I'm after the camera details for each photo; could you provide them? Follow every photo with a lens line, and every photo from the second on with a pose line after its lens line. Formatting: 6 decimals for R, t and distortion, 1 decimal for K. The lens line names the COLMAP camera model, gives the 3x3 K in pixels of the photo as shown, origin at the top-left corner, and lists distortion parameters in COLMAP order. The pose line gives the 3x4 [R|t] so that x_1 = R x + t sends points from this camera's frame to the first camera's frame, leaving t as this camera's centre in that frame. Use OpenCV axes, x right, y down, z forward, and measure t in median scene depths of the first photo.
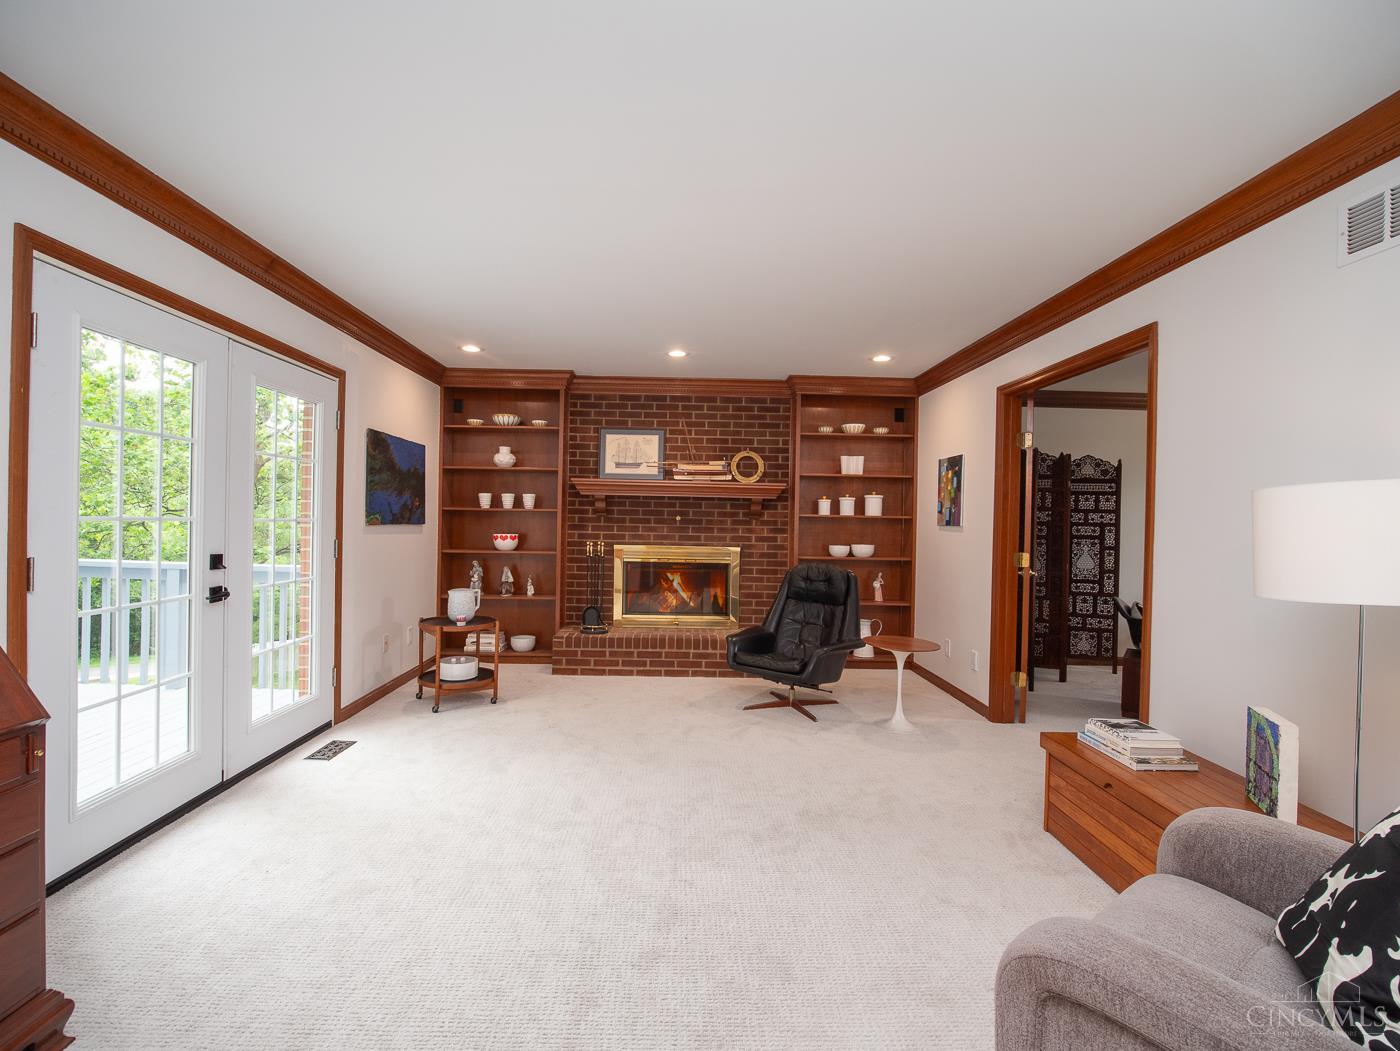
lens RADIAL K [[632.9, 0, 690.5], [0, 632.9, 523.5], [0, 0, 1]] dist [-0.019724, -0.001060]
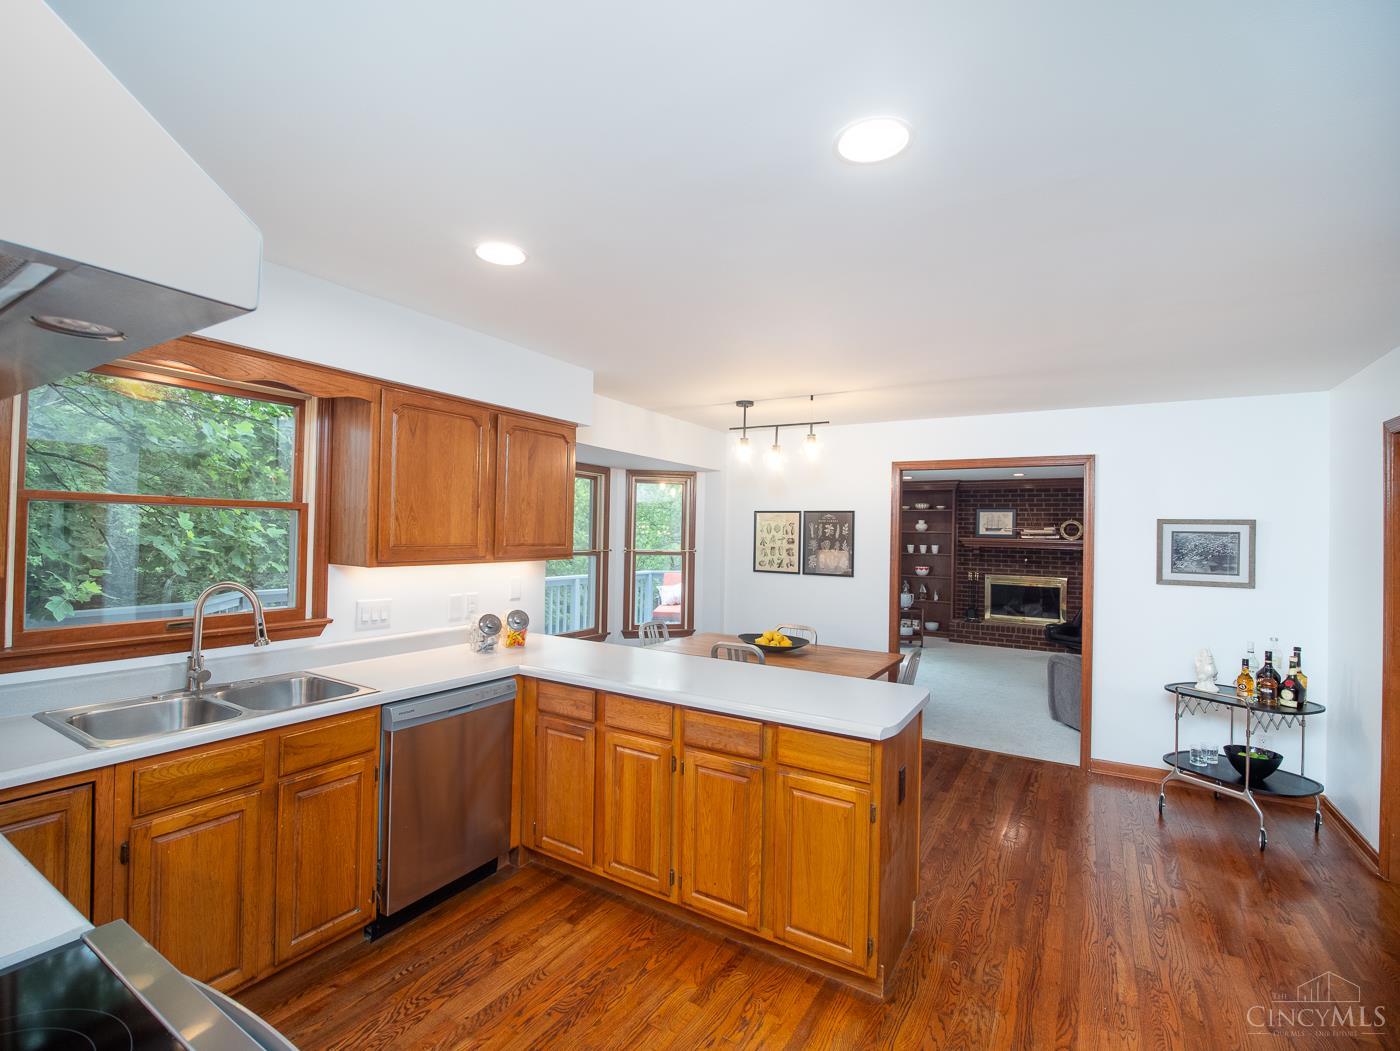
lens RADIAL K [[632.9, 0, 690.4], [0, 632.9, 527.6], [0, 0, 1]] dist [-0.019724, -0.001060]
pose [[0.832337, -0.008815, -0.554200, 0.174098], [-0.007521, 0.999602, -0.027194, -0.043966], [0.554220, 0.026803, 0.831939, -0.943436]]
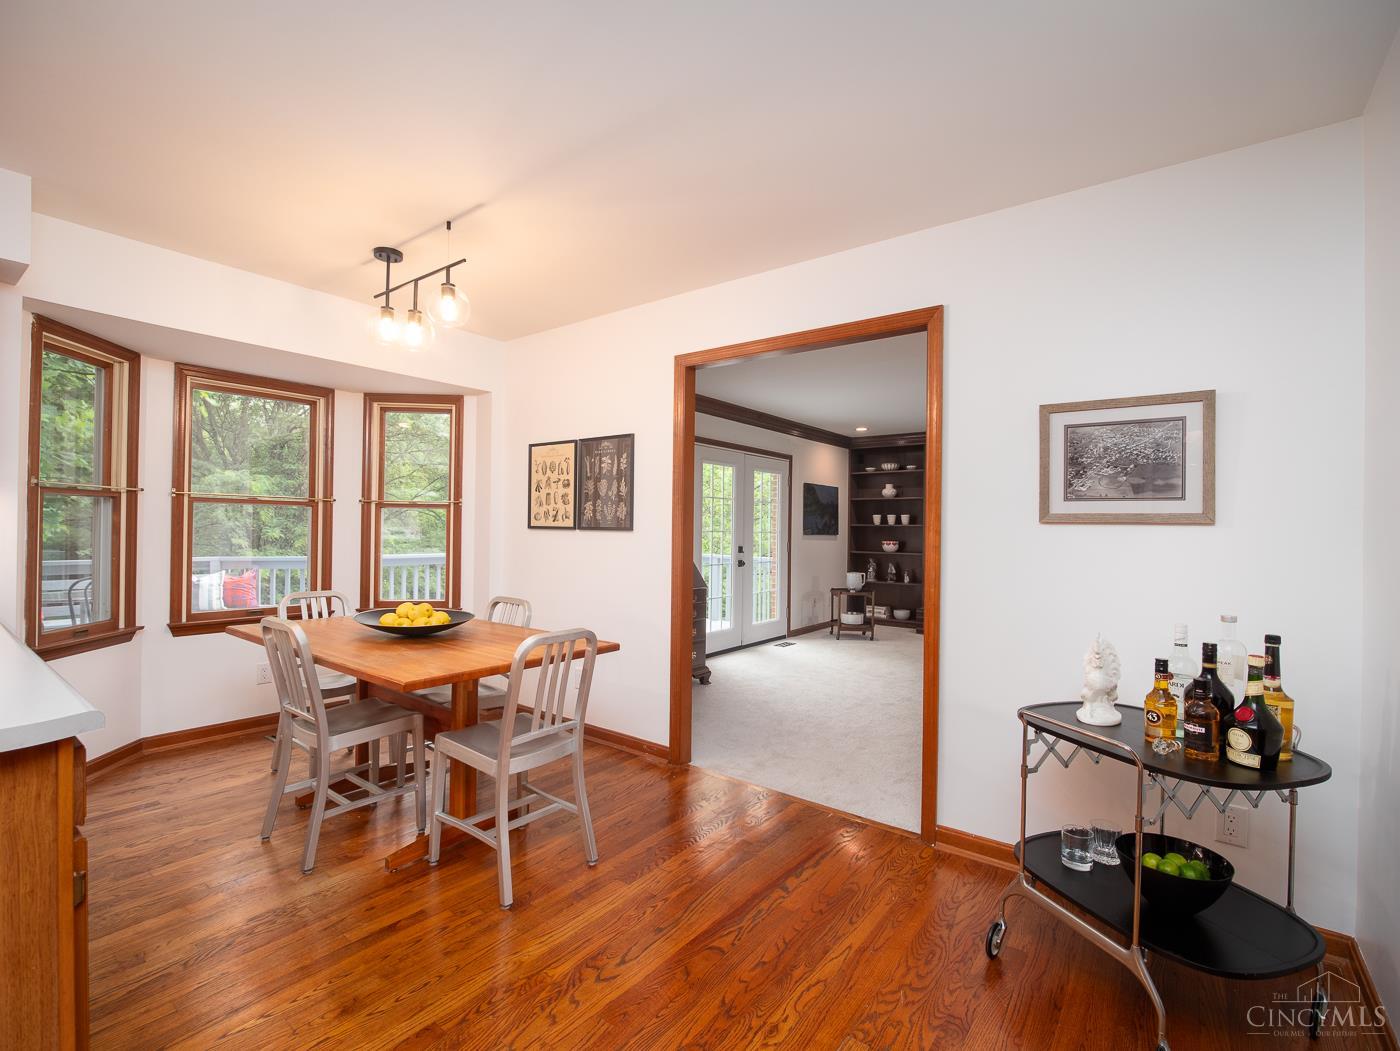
lens RADIAL K [[632.9, 0, 694.9], [0, 632.9, 526.9], [0, 0, 1]] dist [-0.019724, -0.001060]
pose [[0.773440, -0.009759, -0.633795, 0.311026], [-0.002215, 0.999834, -0.018098, 0.010128], [0.633866, 0.015401, 0.773289, -0.478611]]
